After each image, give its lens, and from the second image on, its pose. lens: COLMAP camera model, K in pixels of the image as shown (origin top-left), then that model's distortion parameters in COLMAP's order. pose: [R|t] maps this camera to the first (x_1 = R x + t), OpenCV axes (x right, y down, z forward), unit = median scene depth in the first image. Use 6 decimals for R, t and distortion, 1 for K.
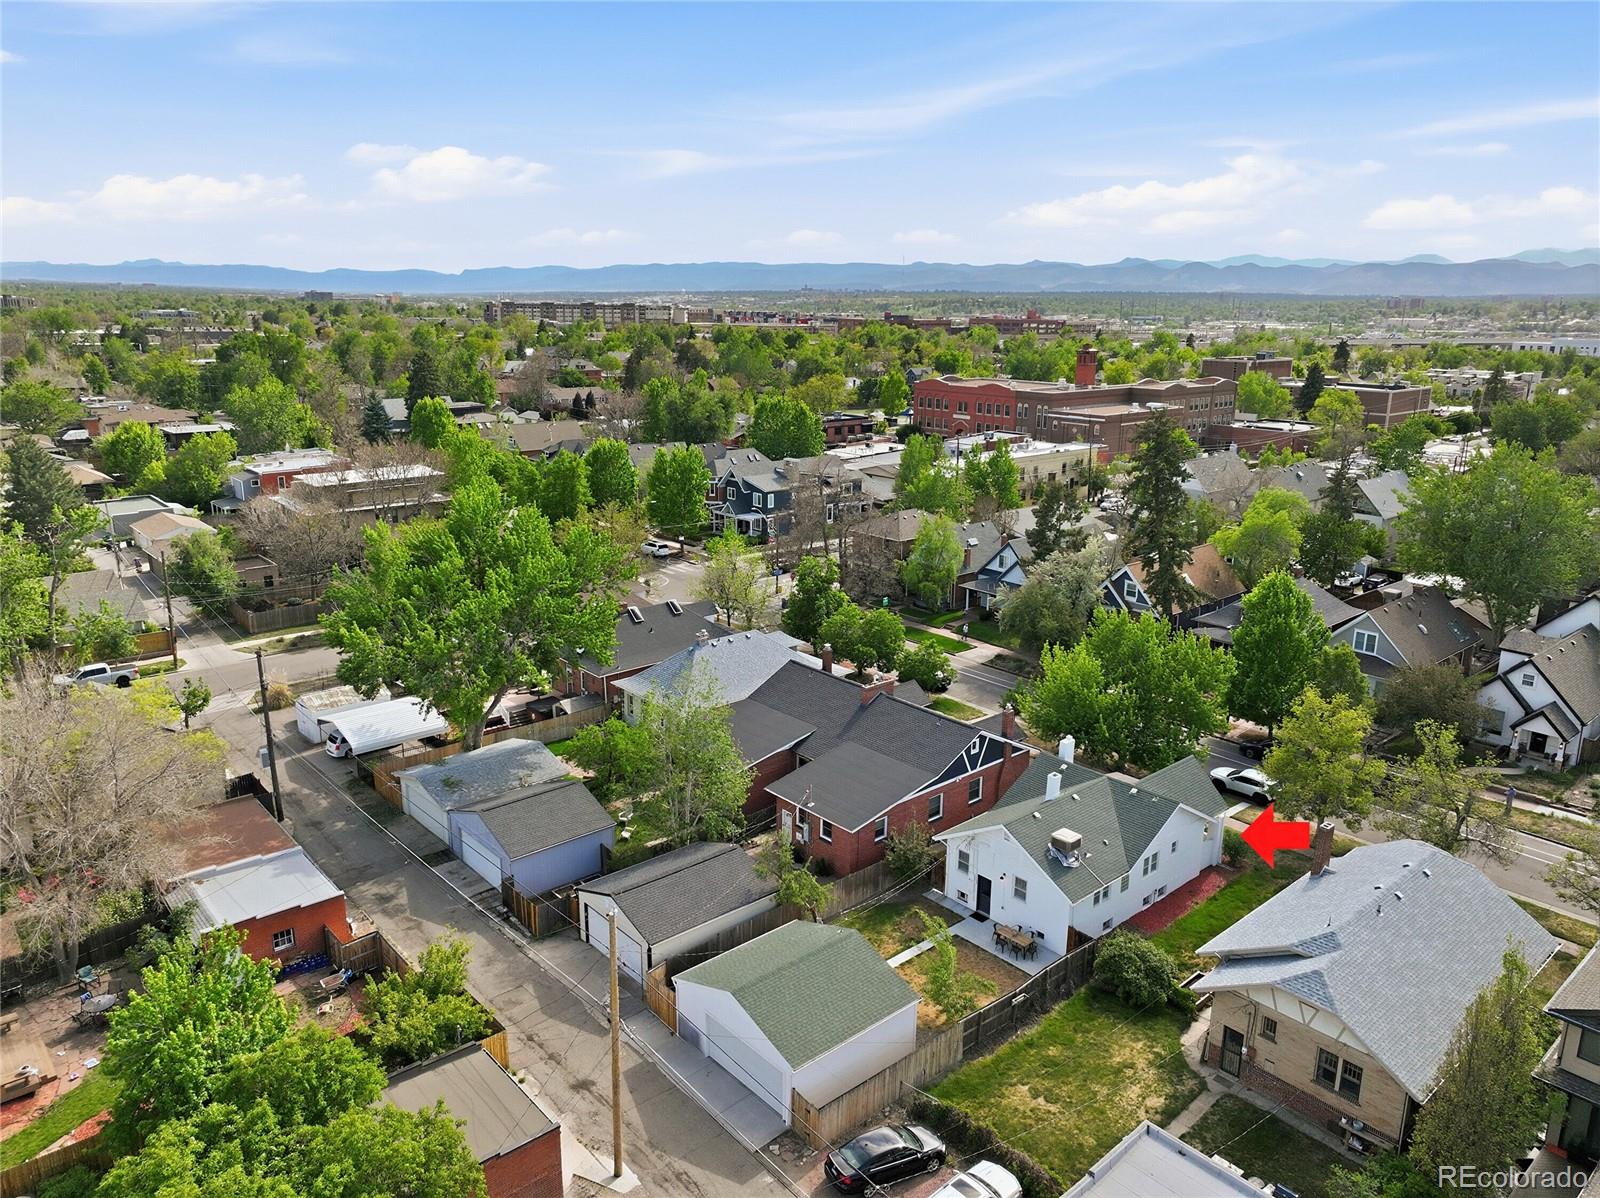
lens RADIAL K [[1120.0, 0, 800.0], [0, 1120.0, 599.0], [0, 0, 1]] dist [0.008071, -0.000232]
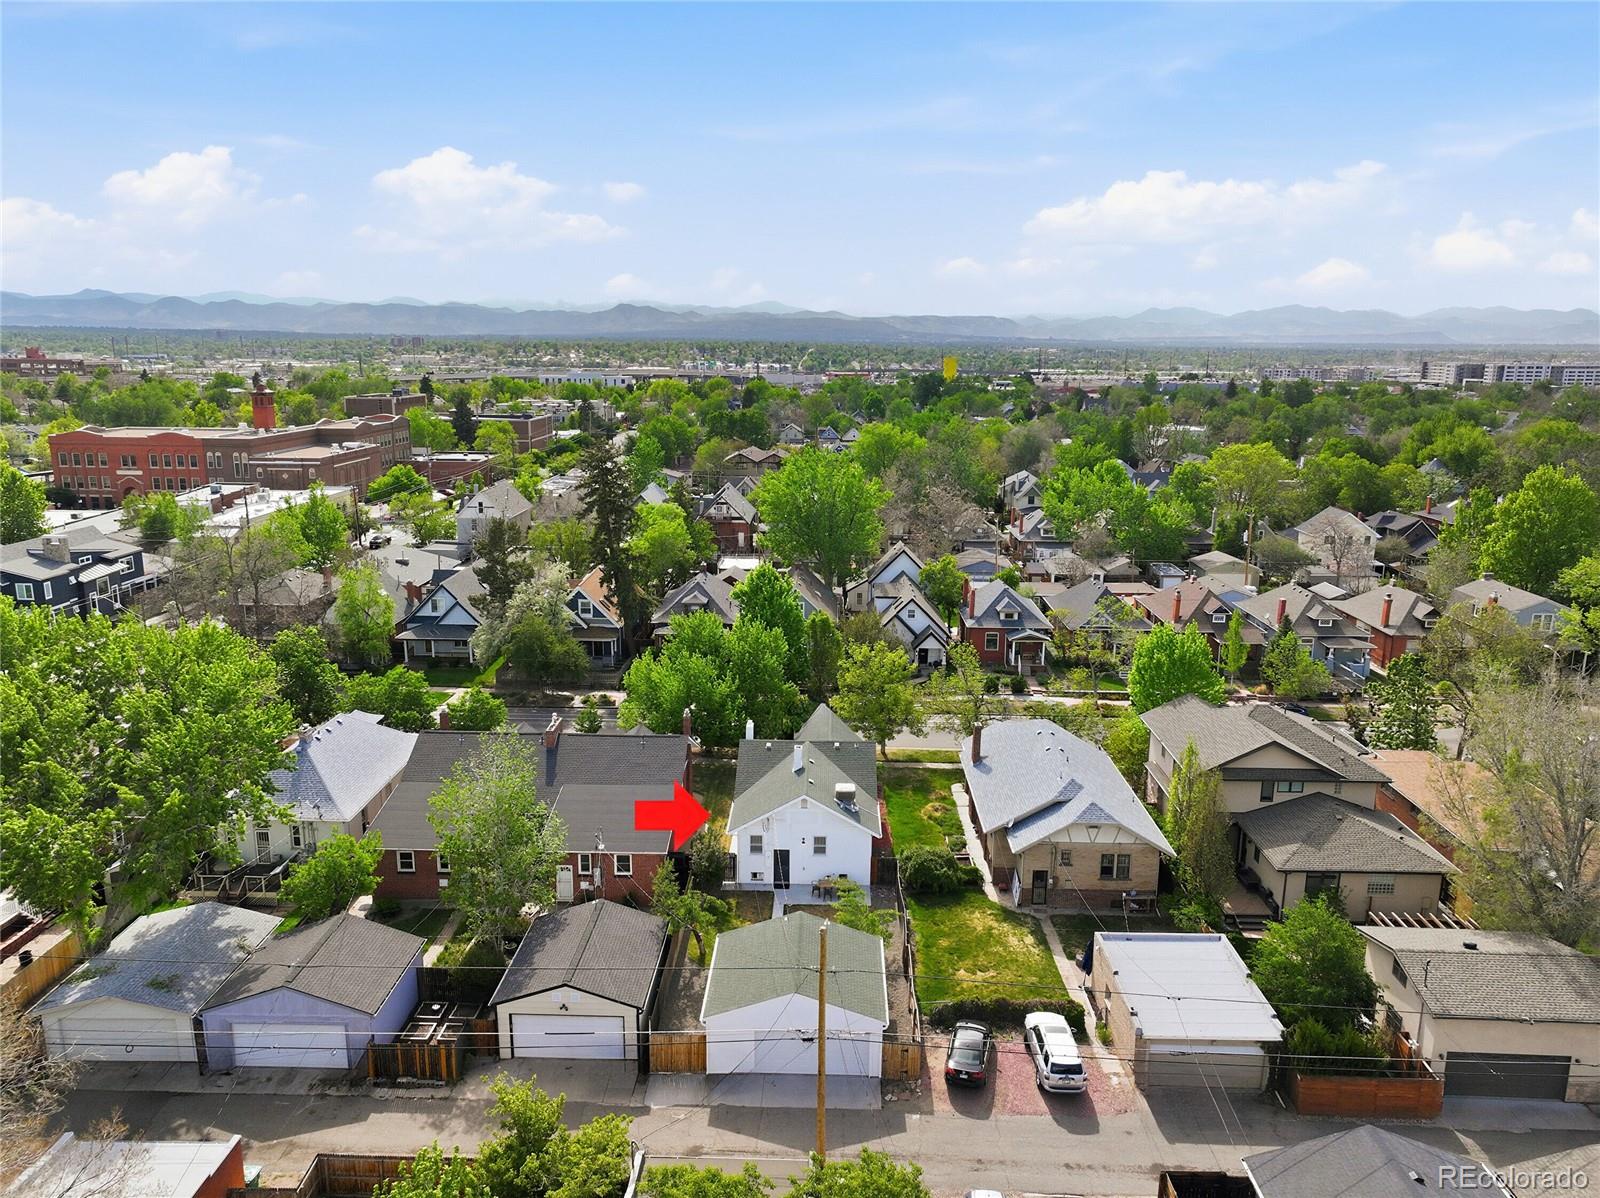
lens RADIAL K [[1116.7, 0, 800.0], [0, 1116.7, 599.0], [0, 0, 1]] dist [0.021286, 0.001889]
pose [[0.680525, -0.164490, 0.714023, -0.440317], [0.187169, 0.981172, 0.047646, -0.038028], [-0.708417, 0.101219, 0.698499, 0.128208]]
